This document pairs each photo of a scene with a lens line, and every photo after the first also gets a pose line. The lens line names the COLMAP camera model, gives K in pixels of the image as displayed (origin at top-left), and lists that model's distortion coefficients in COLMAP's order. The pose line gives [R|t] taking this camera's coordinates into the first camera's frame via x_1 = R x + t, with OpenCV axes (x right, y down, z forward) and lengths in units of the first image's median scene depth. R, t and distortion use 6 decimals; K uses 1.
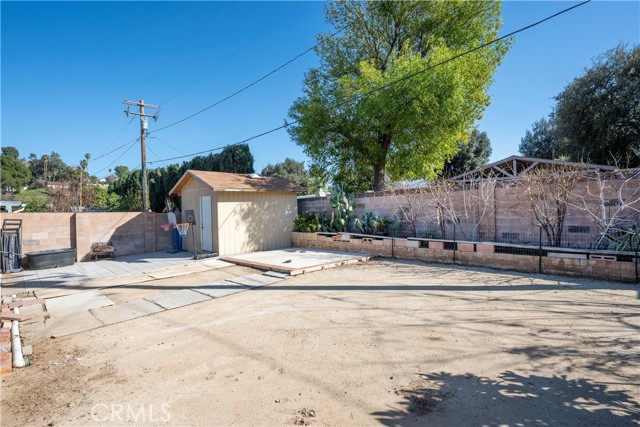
lens RADIAL K [[316.1, 0, 321.3], [0, 316.1, 212.8], [0, 0, 1]] dist [0.013321, 0.000272]
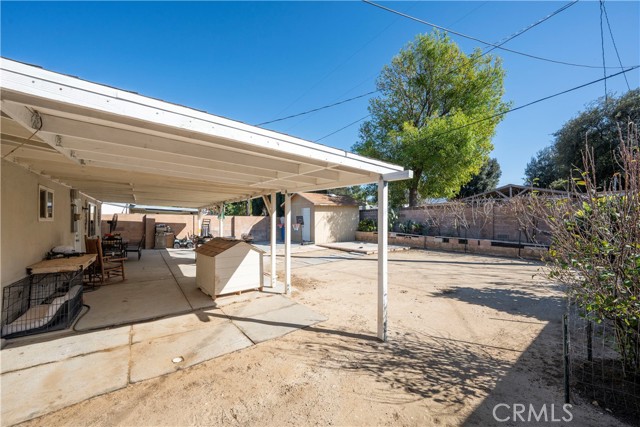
lens RADIAL K [[246.6, 0, 321.4], [0, 246.6, 216.7], [0, 0, 1]] dist [0.001535, 0.000502]
pose [[0.989542, 0.022569, -0.142466, -0.101832], [-0.023937, 0.999682, -0.007891, 0.002844], [0.142243, 0.011218, 0.989768, -0.270038]]
